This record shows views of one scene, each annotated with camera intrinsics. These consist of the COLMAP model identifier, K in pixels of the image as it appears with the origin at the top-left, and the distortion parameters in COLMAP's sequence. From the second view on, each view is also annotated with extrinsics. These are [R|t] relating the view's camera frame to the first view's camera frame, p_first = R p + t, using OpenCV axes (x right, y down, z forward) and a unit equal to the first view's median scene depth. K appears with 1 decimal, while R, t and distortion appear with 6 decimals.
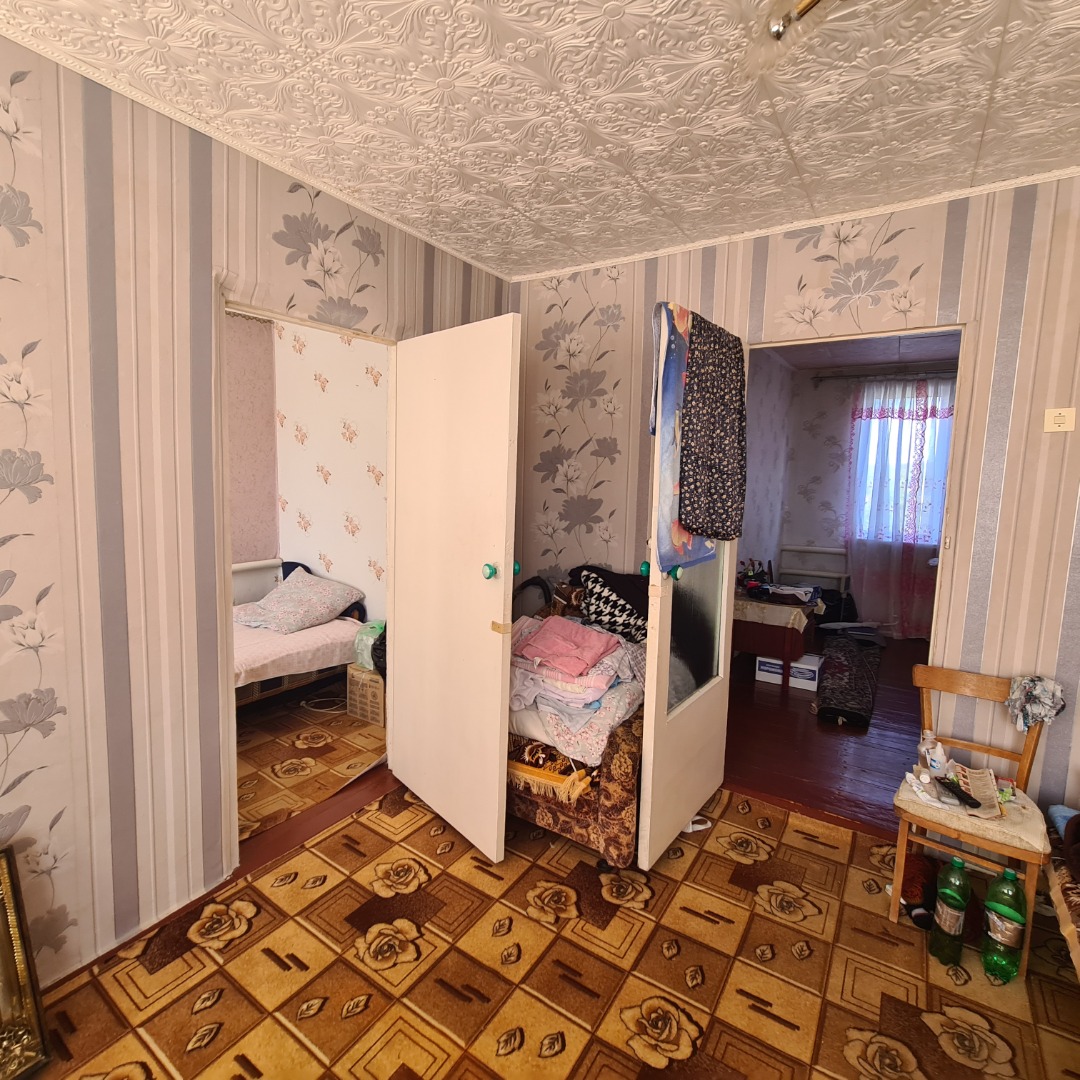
lens RADIAL K [[588.9, 0, 531.9], [0, 588.9, 530.5], [0, 0, 1]] dist [-0.001520, 0.000924]
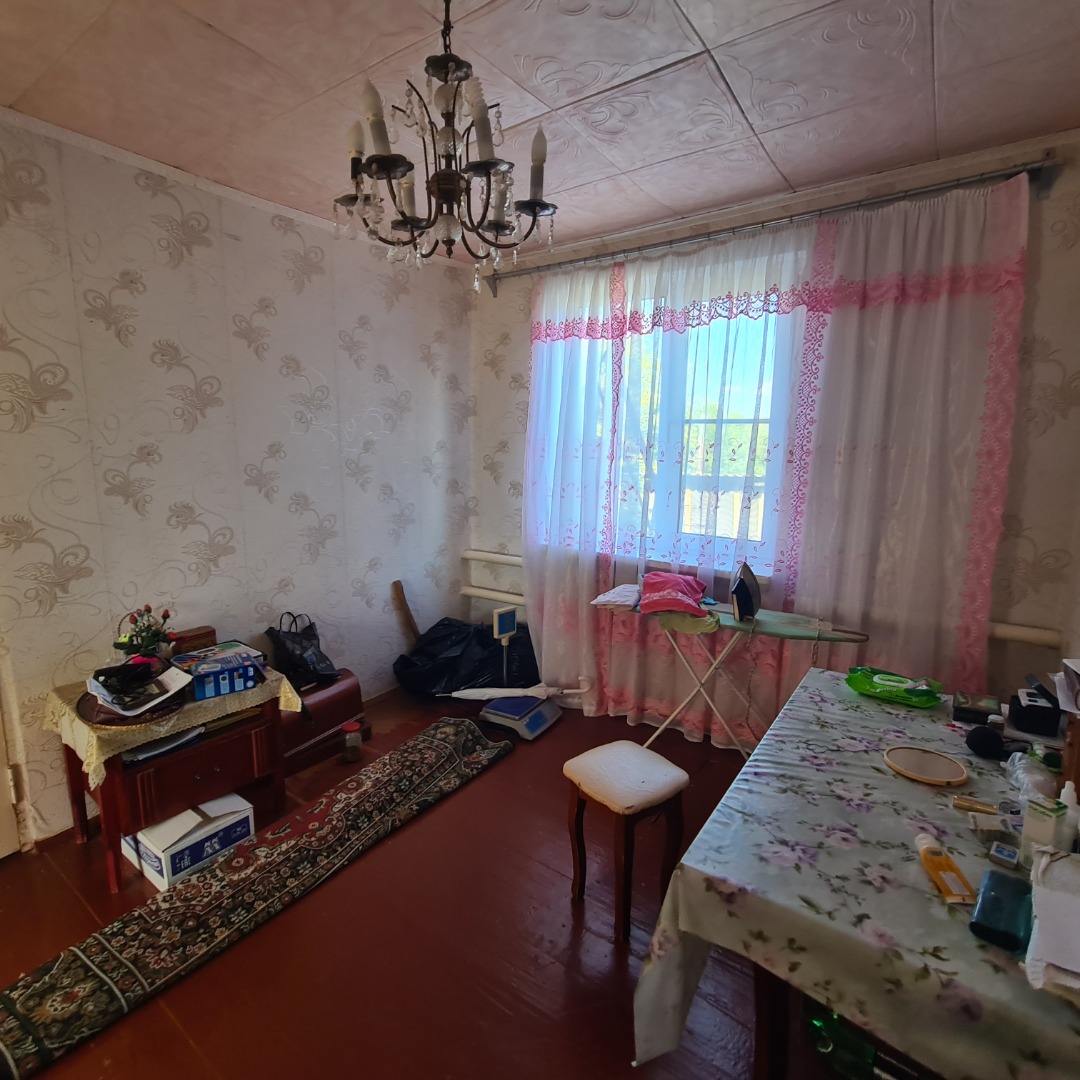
lens RADIAL K [[588.9, 0, 524.6], [0, 588.9, 529.0], [0, 0, 1]] dist [-0.001520, 0.000924]
pose [[0.997646, -0.010804, -0.067725, 0.597096], [0.014394, 0.998504, 0.052743, -0.034933], [0.067053, -0.053594, 0.996309, 0.414997]]
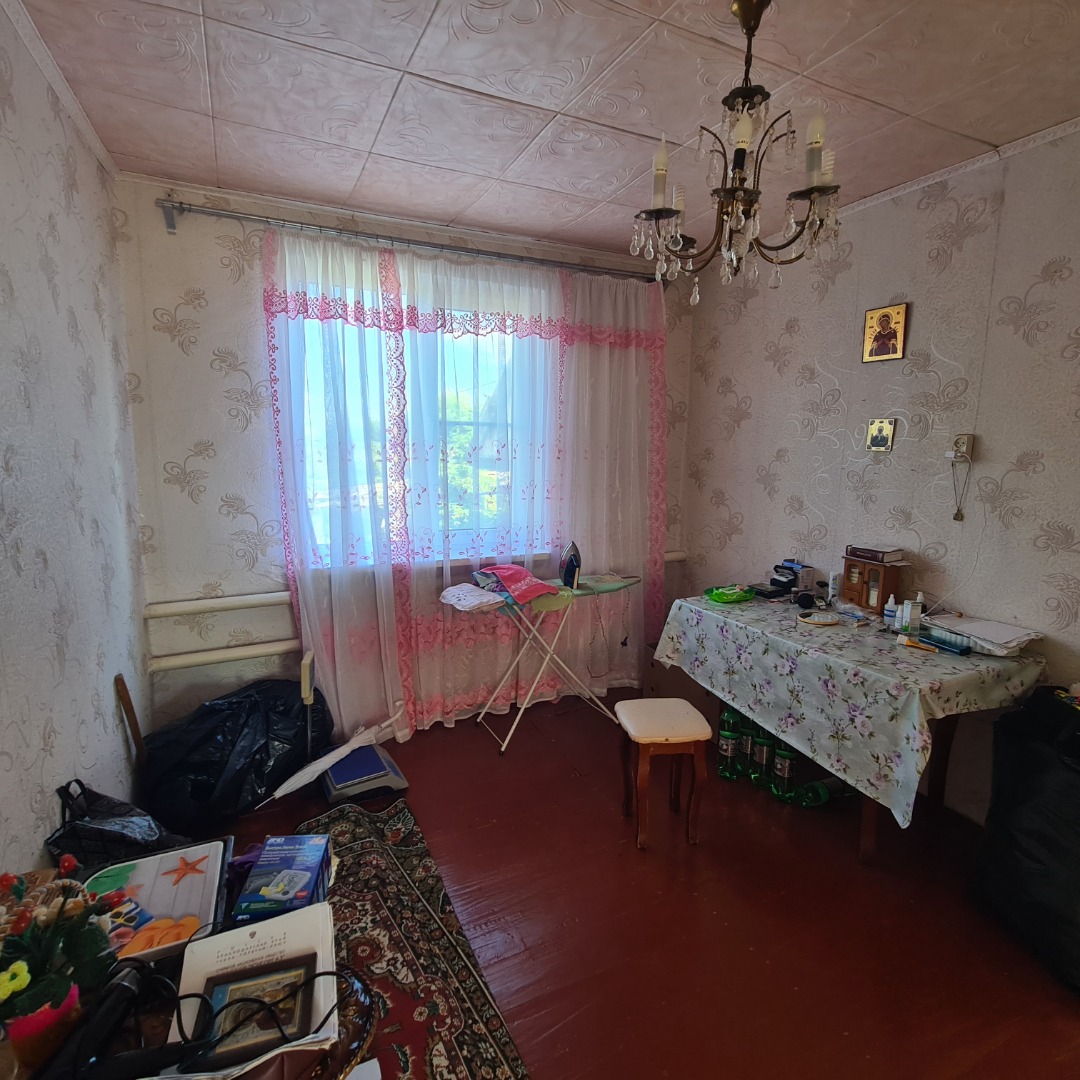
lens RADIAL K [[588.9, 0, 530.7], [0, 588.9, 531.4], [0, 0, 1]] dist [-0.001520, 0.000924]
pose [[0.534343, -0.150921, 0.831685, 0.258019], [0.086457, 0.988529, 0.123836, -0.063981], [-0.840834, 0.005734, 0.541262, 0.603433]]
